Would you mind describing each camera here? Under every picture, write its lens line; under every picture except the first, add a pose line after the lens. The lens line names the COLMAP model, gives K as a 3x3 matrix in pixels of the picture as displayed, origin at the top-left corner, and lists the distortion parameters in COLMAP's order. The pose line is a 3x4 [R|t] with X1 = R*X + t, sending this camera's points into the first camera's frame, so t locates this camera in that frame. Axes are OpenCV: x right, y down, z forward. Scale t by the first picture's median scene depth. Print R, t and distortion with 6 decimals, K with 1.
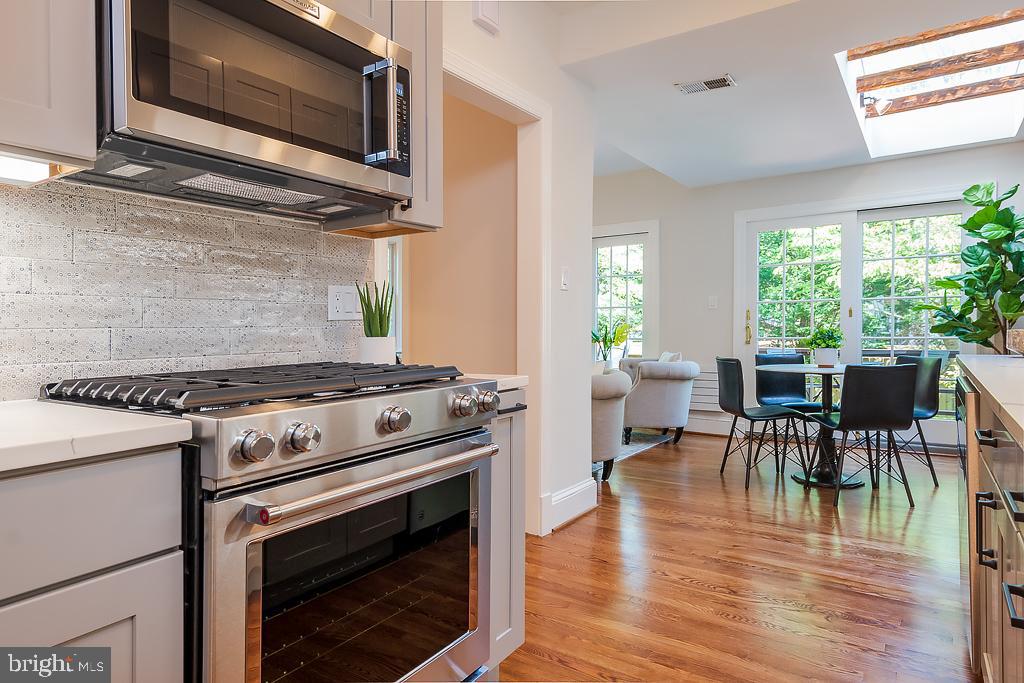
lens RADIAL K [[641.6, 0, 511.9], [0, 641.6, 340.4], [0, 0, 1]] dist [0.025246, -0.003618]
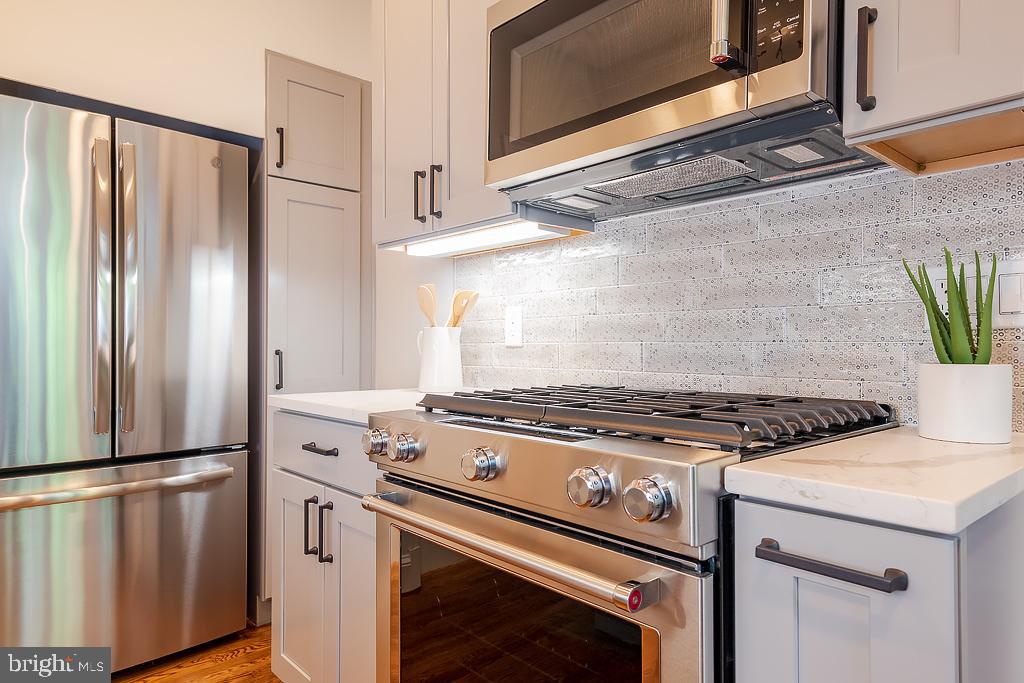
lens RADIAL K [[641.6, 0, 506.2], [0, 641.6, 338.3], [0, 0, 1]] dist [0.025246, -0.003618]
pose [[-0.258904, 0.000392, -0.965903, 0.441765], [-0.022362, 0.999729, 0.006400, -0.024562], [0.965644, 0.023257, -0.258826, 0.981285]]
